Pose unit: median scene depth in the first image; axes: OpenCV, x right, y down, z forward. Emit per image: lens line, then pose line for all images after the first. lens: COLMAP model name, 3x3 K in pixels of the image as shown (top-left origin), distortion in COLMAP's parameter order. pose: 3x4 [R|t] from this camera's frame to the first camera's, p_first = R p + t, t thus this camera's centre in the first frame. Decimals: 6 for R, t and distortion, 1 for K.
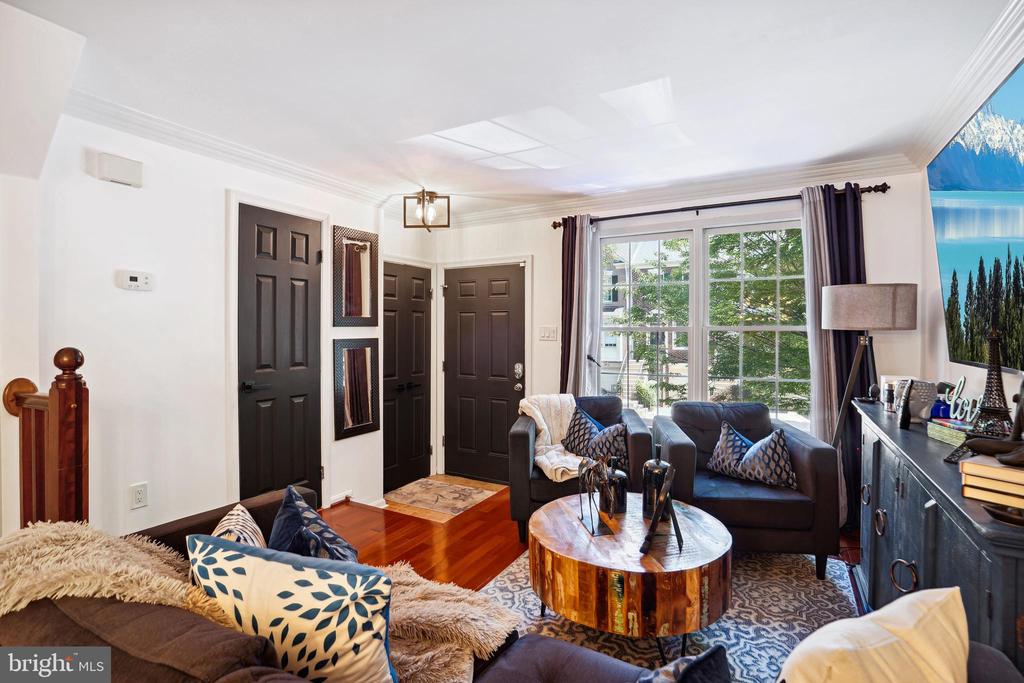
lens RADIAL K [[484.4, 0, 518.4], [0, 484.4, 345.2], [0, 0, 1]] dist [-0.023506, 0.004553]
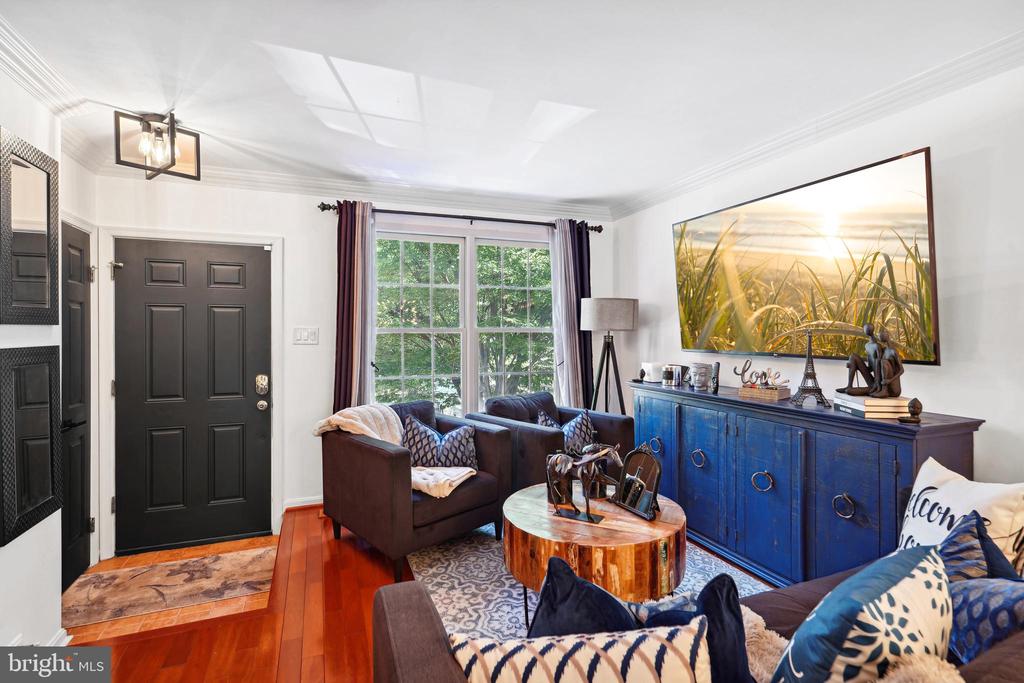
lens RADIAL K [[484.4, 0, 516.9], [0, 484.4, 336.1], [0, 0, 1]] dist [-0.023506, 0.004553]
pose [[0.639321, -0.005146, 0.768923, -0.367387], [0.030059, 0.999381, -0.018303, 0.002372], [-0.768352, 0.034814, 0.639080, 0.221366]]
